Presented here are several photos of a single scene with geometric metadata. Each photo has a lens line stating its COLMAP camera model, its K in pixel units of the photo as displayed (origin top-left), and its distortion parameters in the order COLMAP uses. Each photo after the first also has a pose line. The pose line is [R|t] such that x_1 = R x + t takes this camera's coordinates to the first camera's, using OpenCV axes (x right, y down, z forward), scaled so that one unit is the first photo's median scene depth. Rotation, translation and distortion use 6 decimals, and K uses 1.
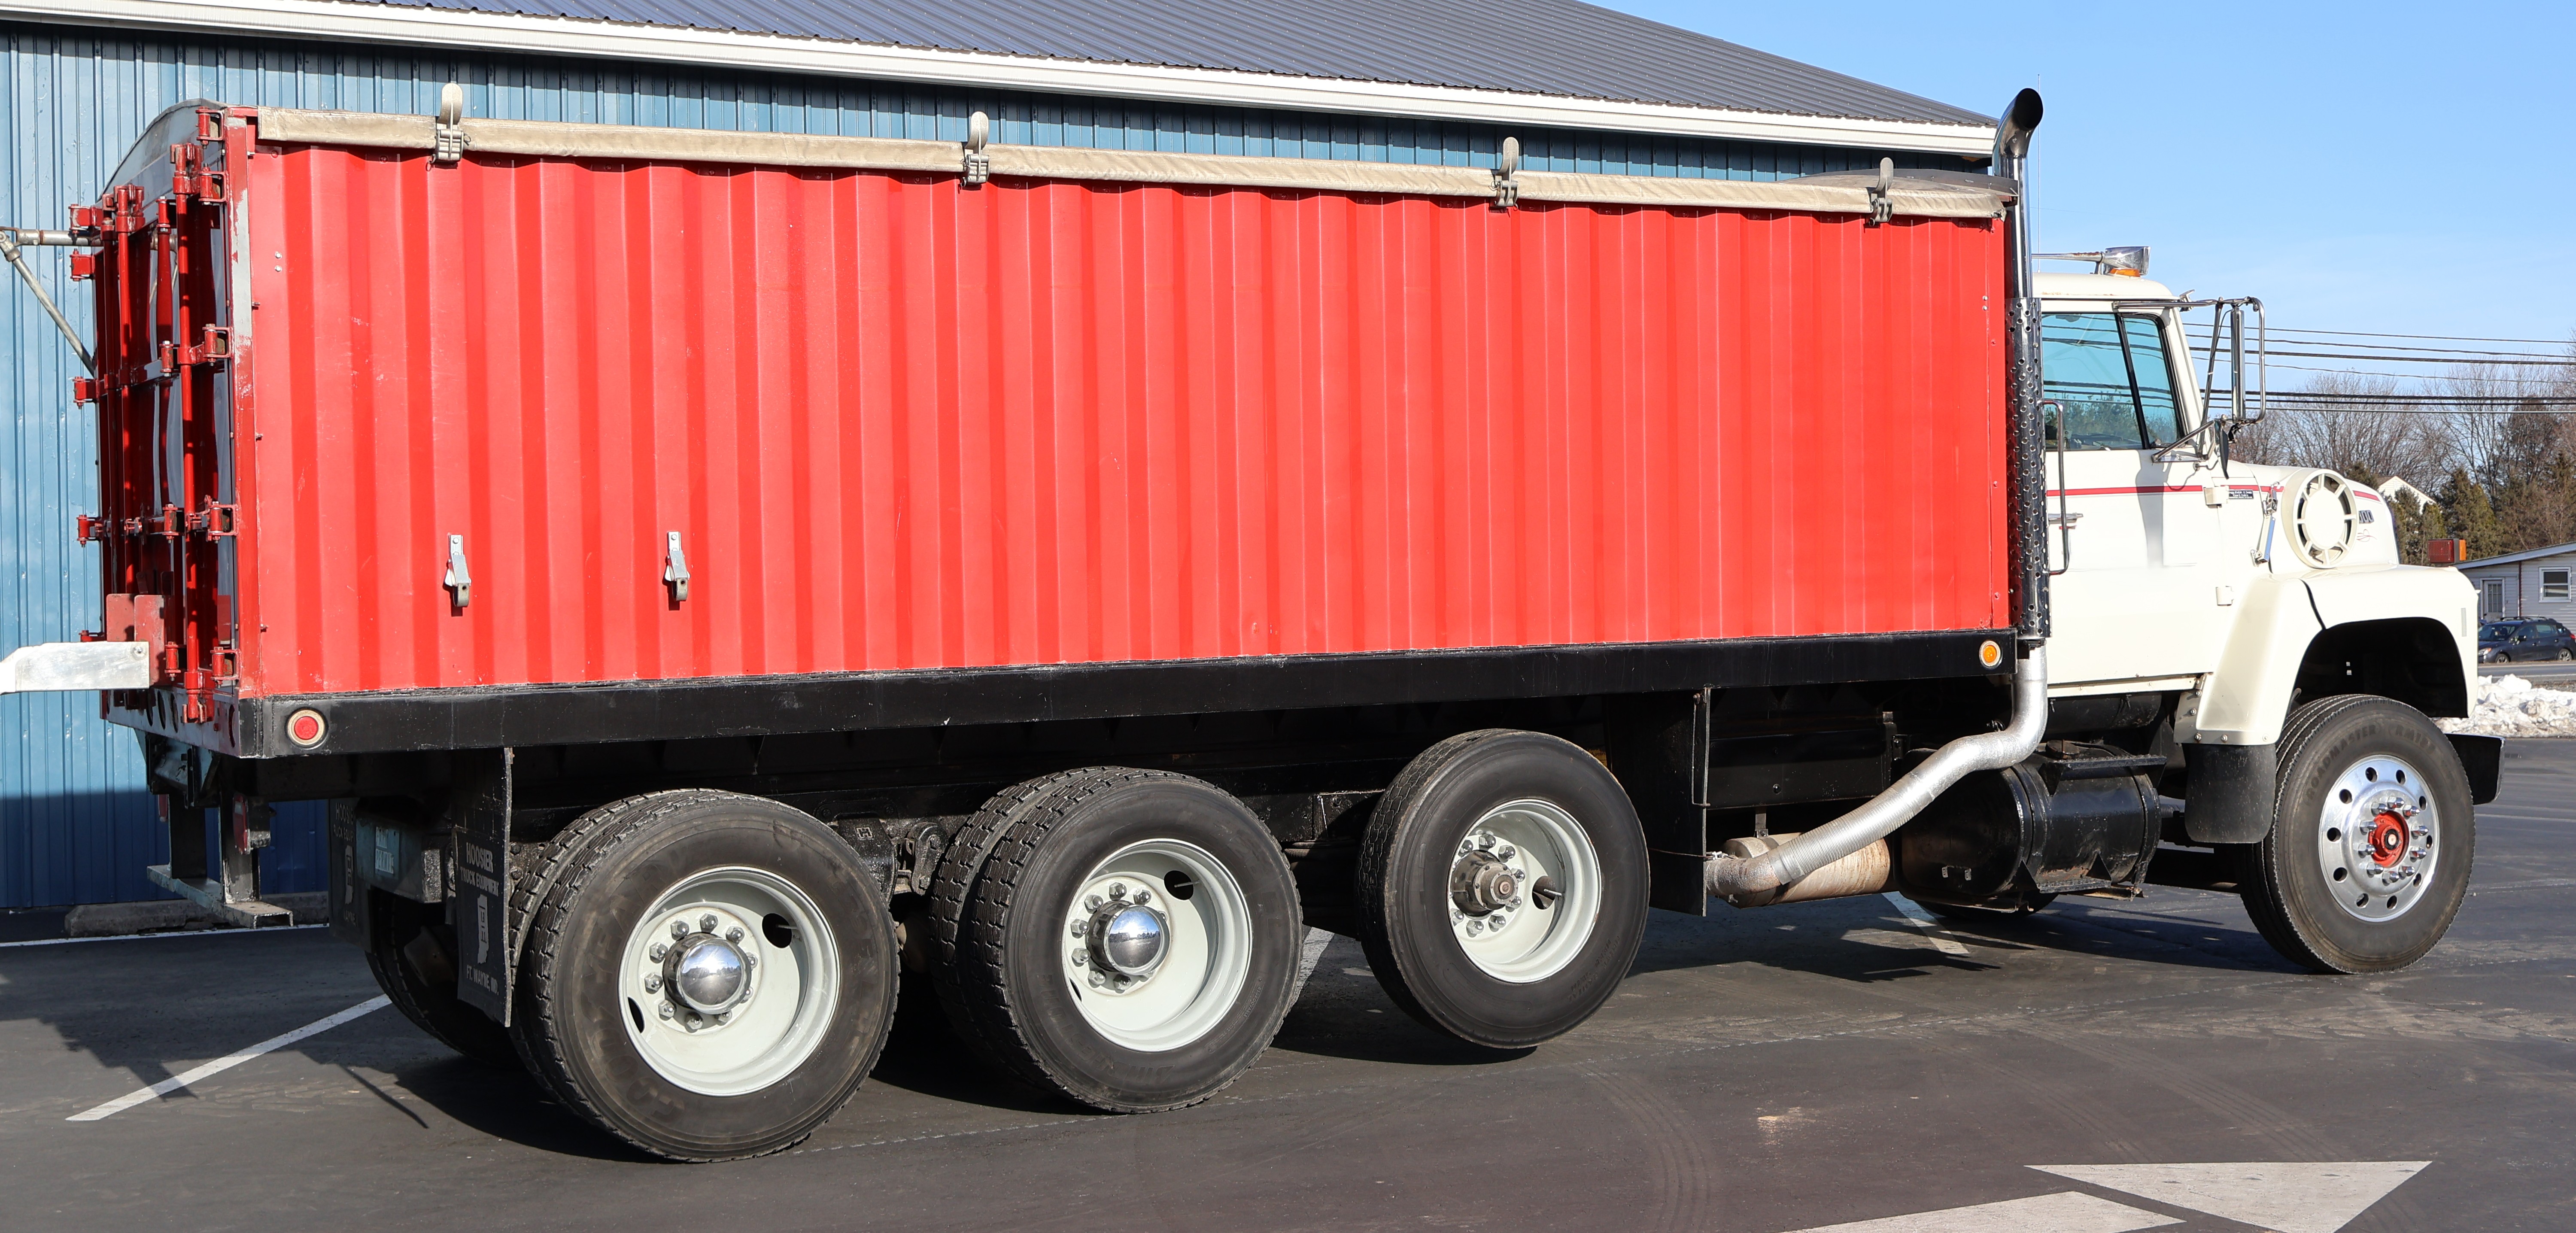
lens RADIAL K [[3079.5, 0, 1288.0], [0, 3079.5, 616.5], [0, 0, 1]] dist [-0.000795, 0.000089]
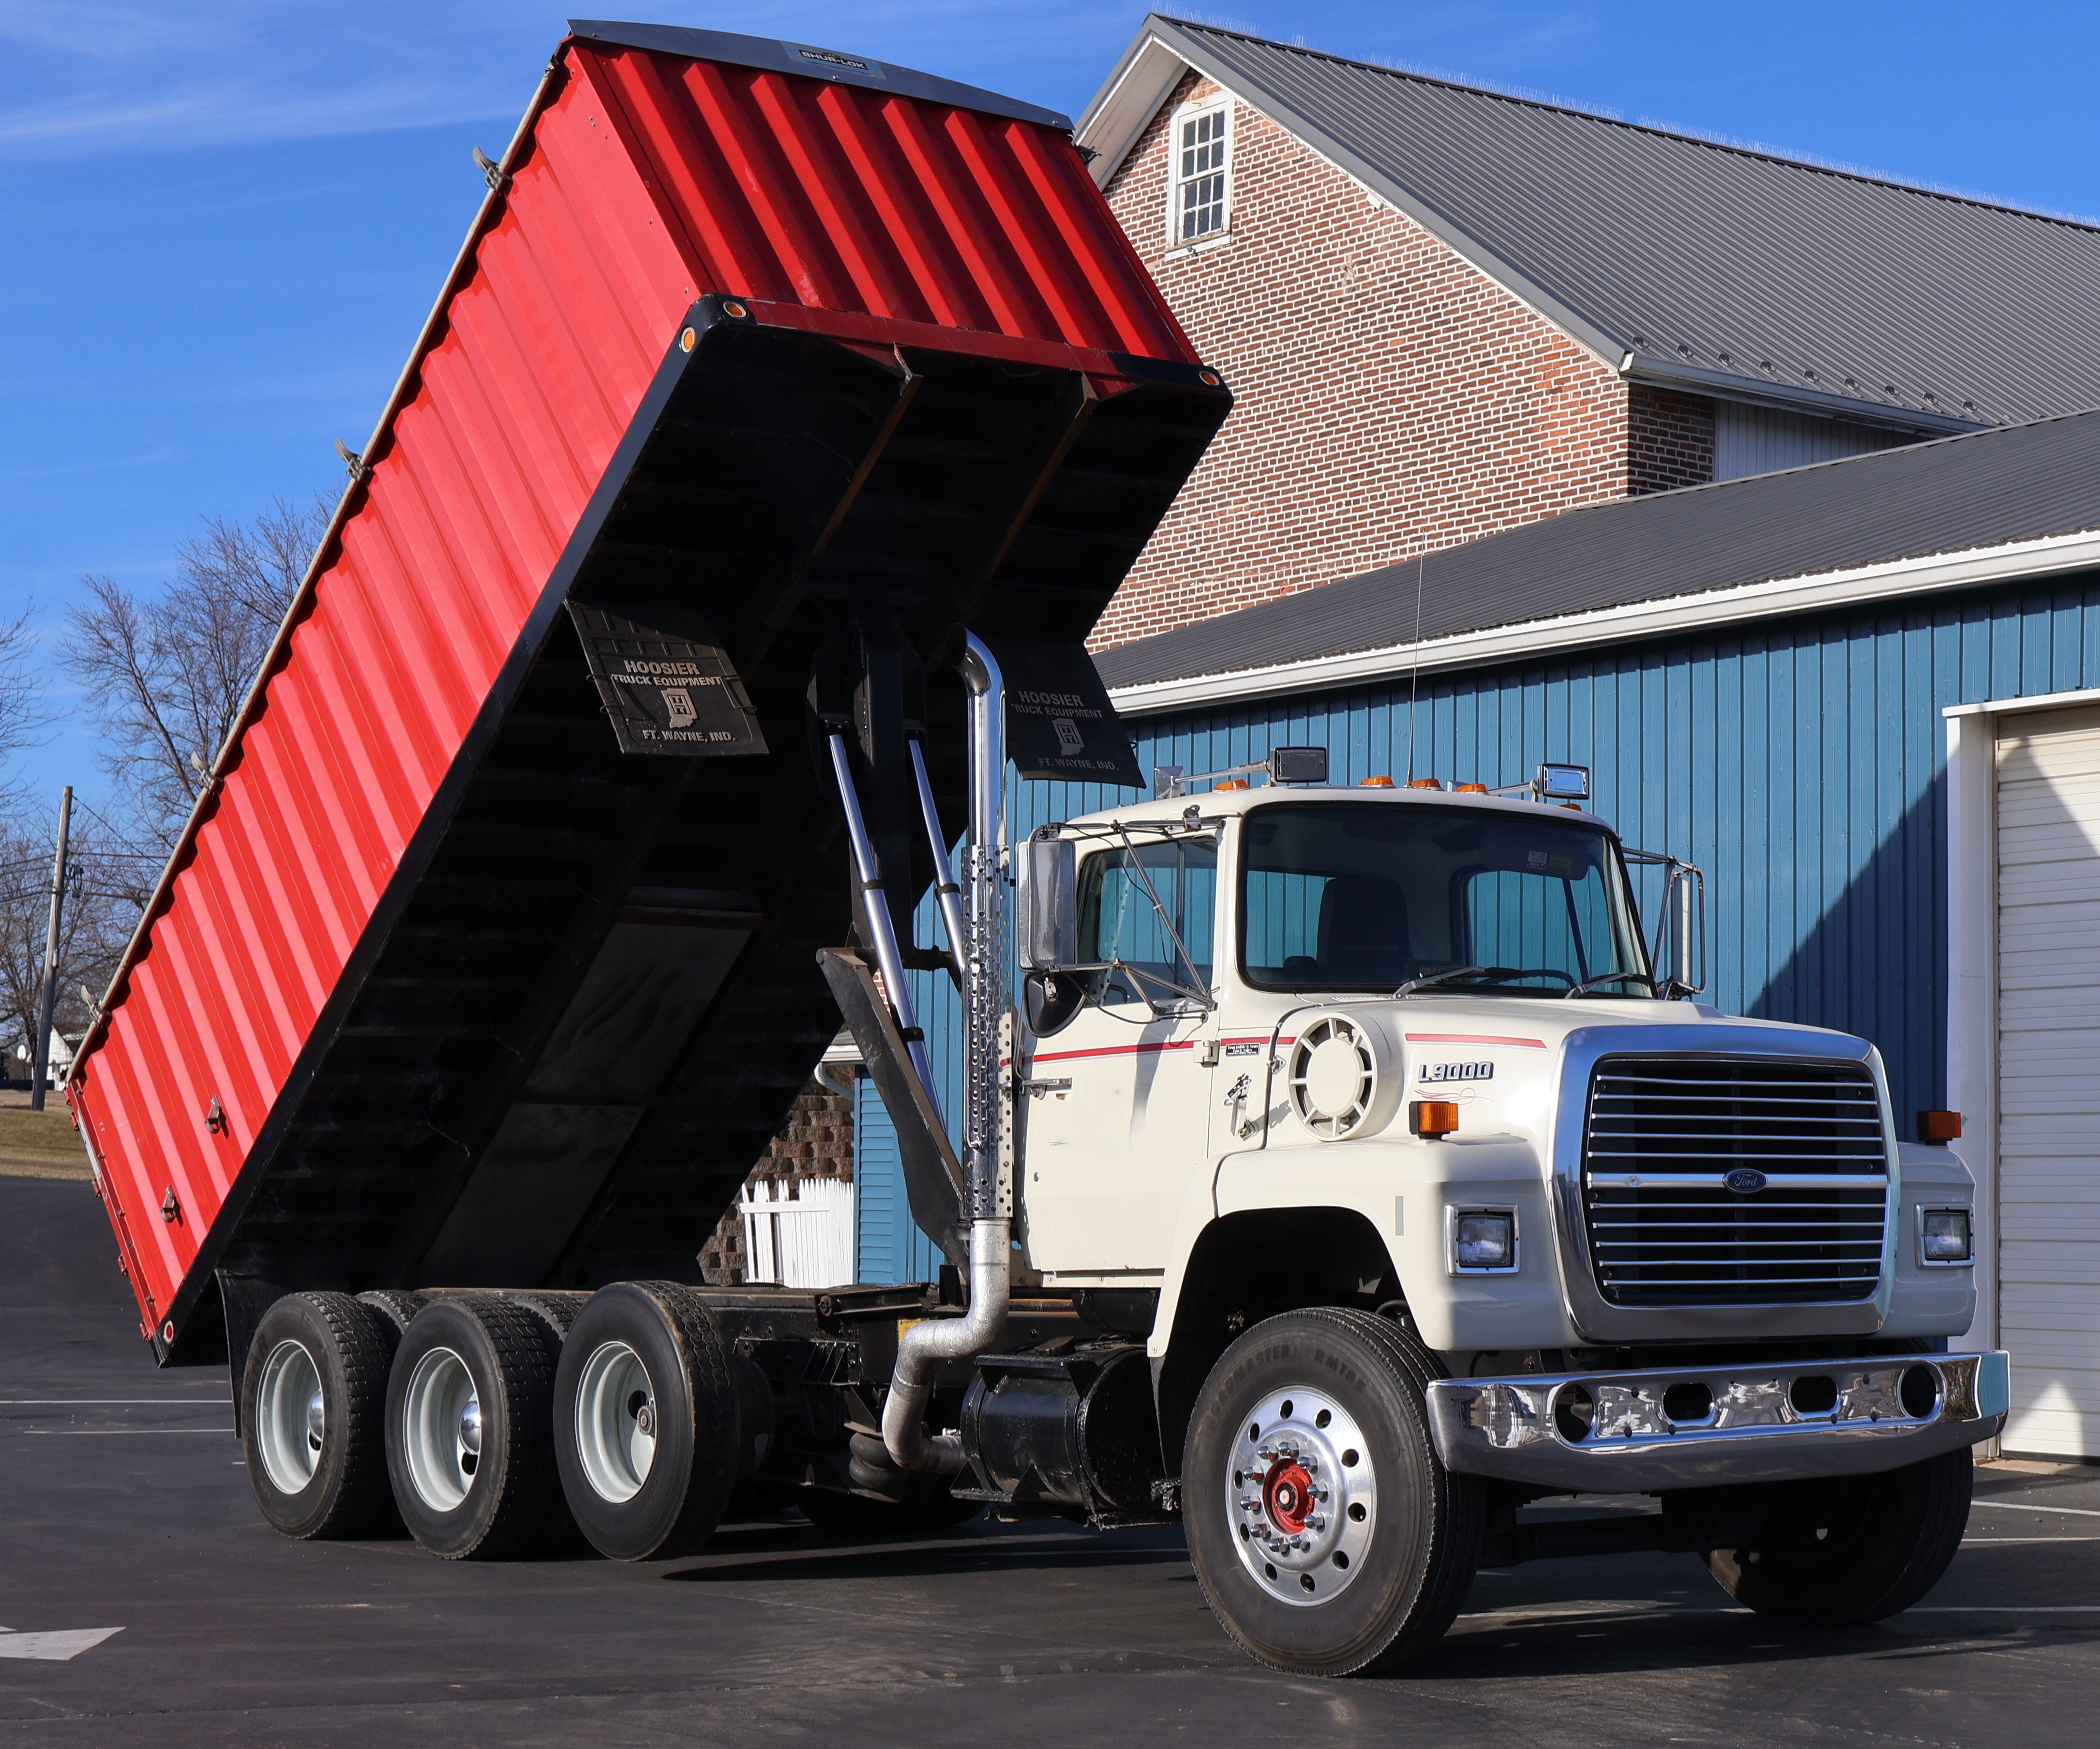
lens RADIAL K [[4223.9, 0, 1114.5], [0, 4223.9, 877.0], [0, 0, 1]] dist [-0.032777, 0.295646]
pose [[0.131788, -0.059792, -0.989473, 1.543724], [-0.013311, 0.997982, -0.062079, -0.017195], [0.991189, 0.021352, 0.130726, 0.905506]]
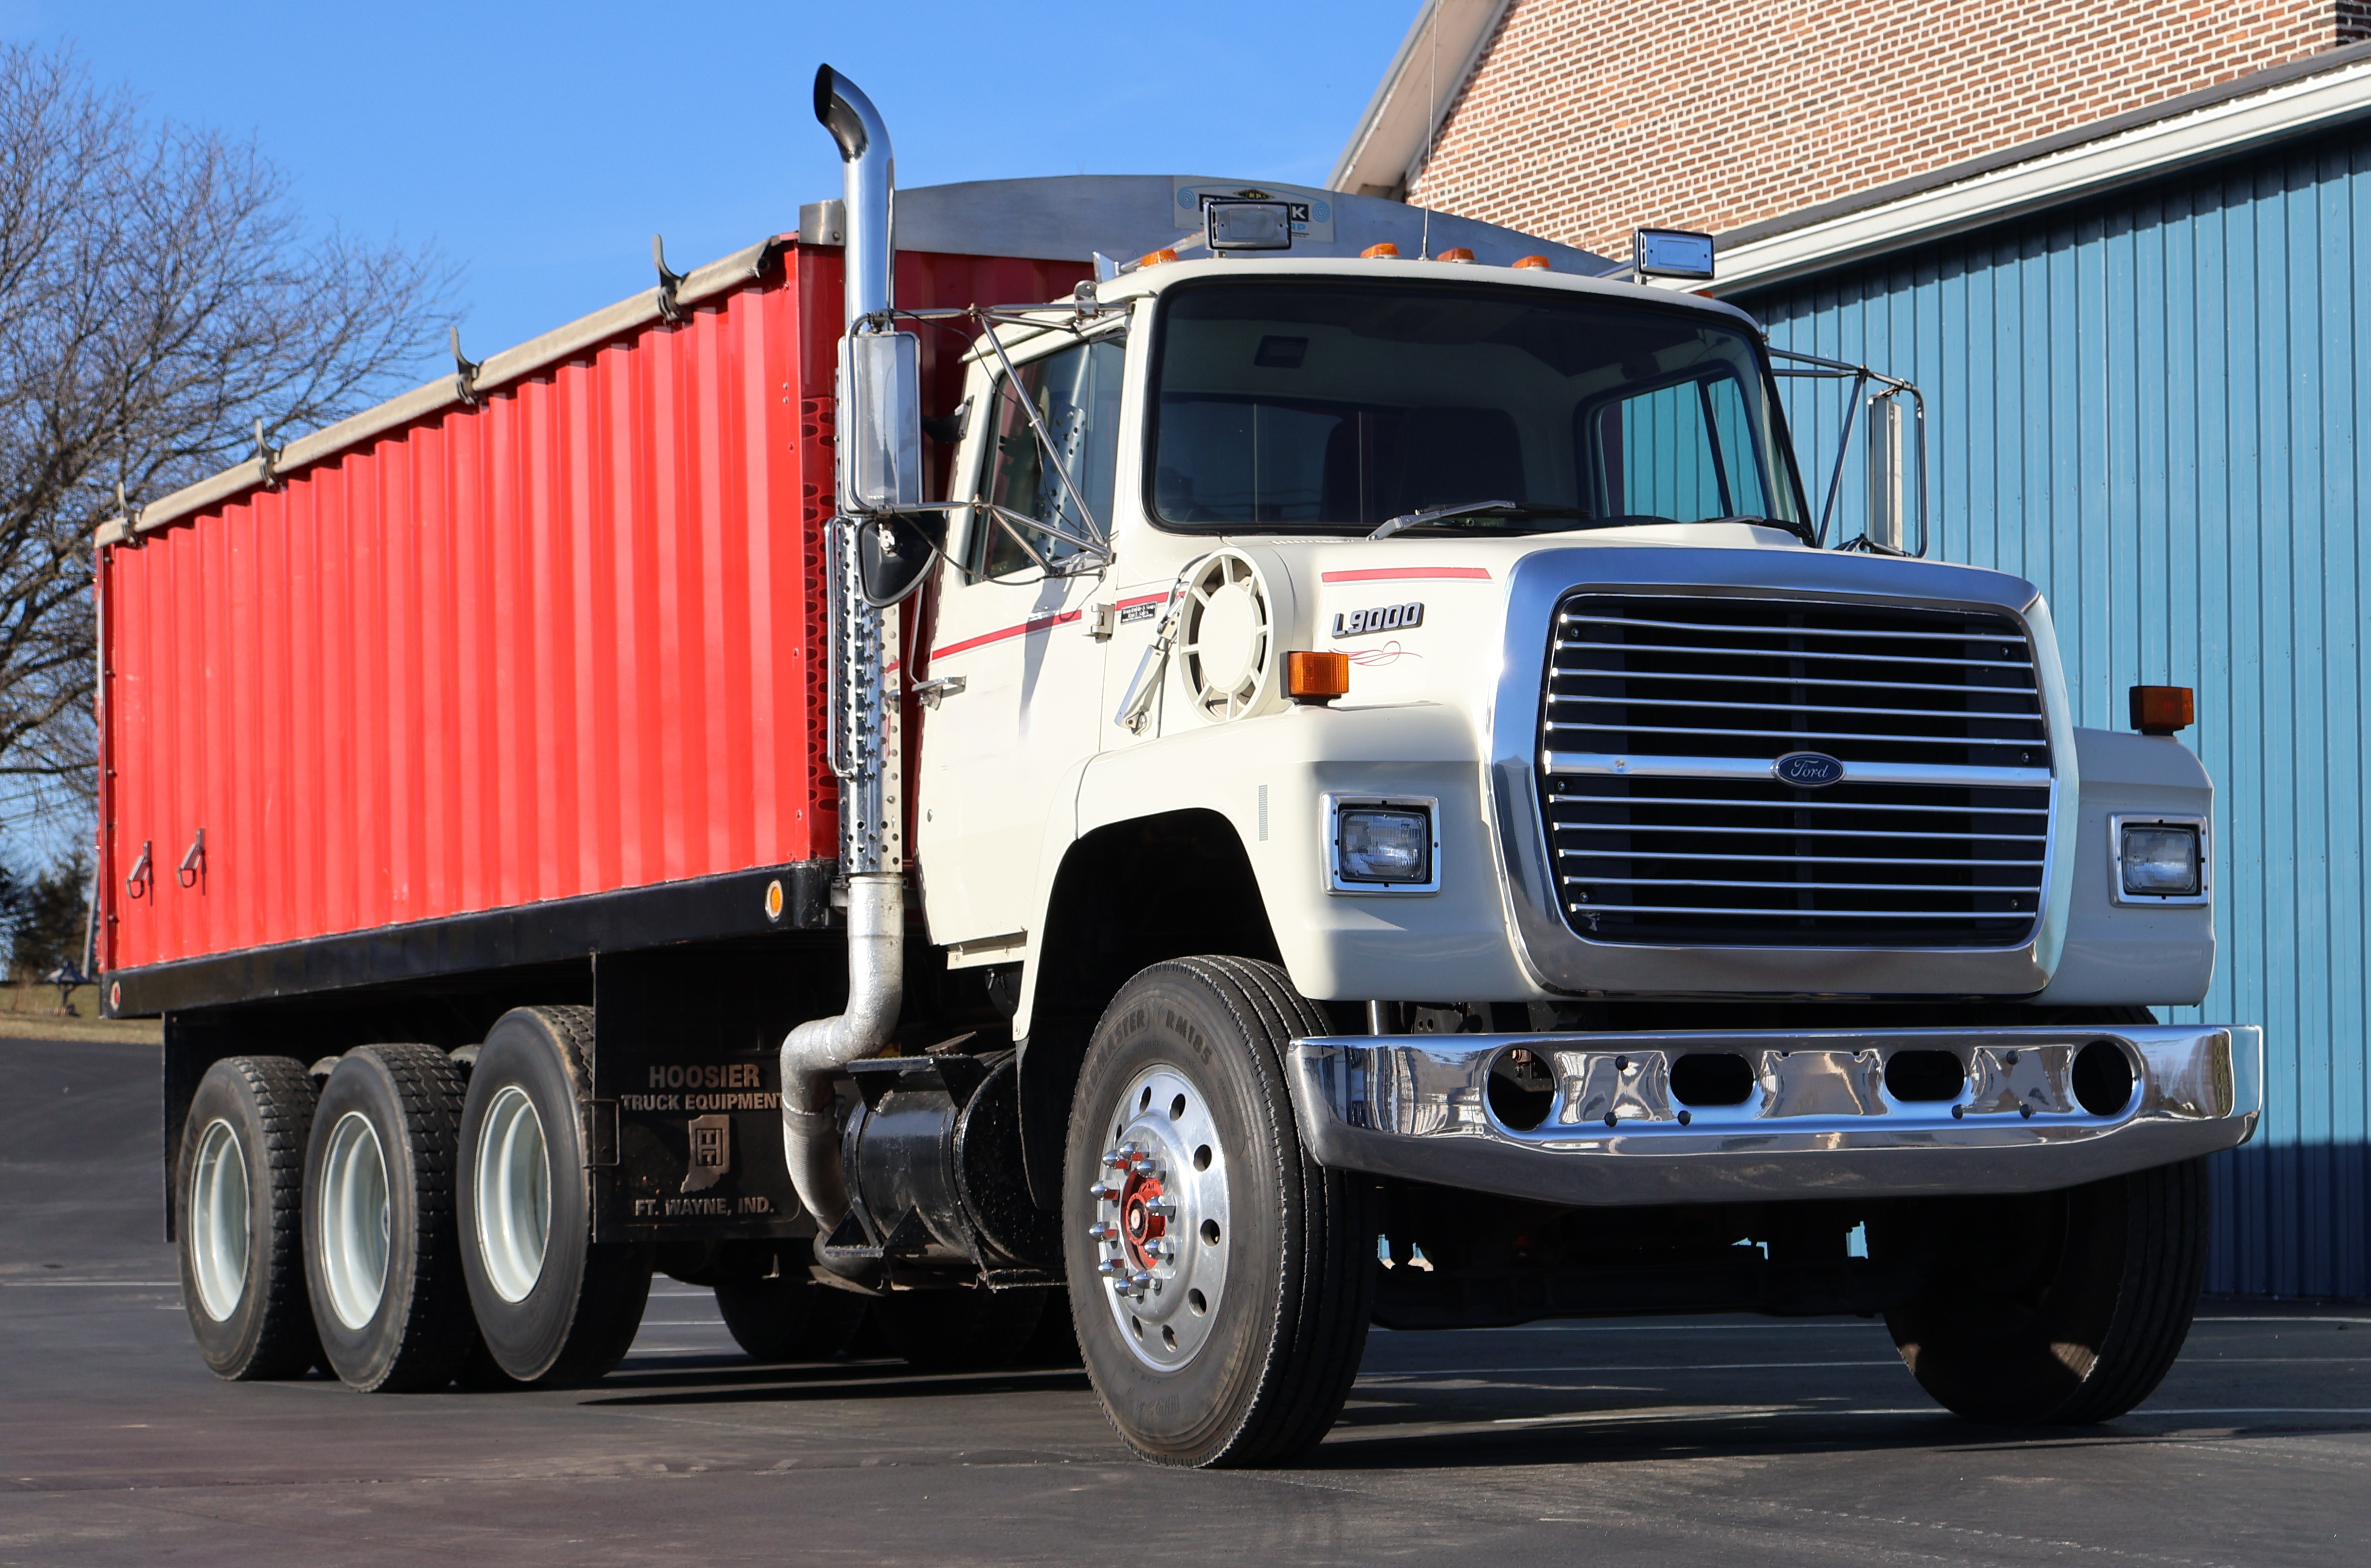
lens RADIAL K [[5405.5, 0, 1185.5], [0, 5405.5, 784.0], [0, 0, 1]] dist [-0.009407, 0.087899]
pose [[-0.037660, -0.053047, -0.997882, 1.455658], [-0.000256, 0.998590, -0.053075, 0.051057], [0.999291, -0.001743, -0.037621, 1.154309]]
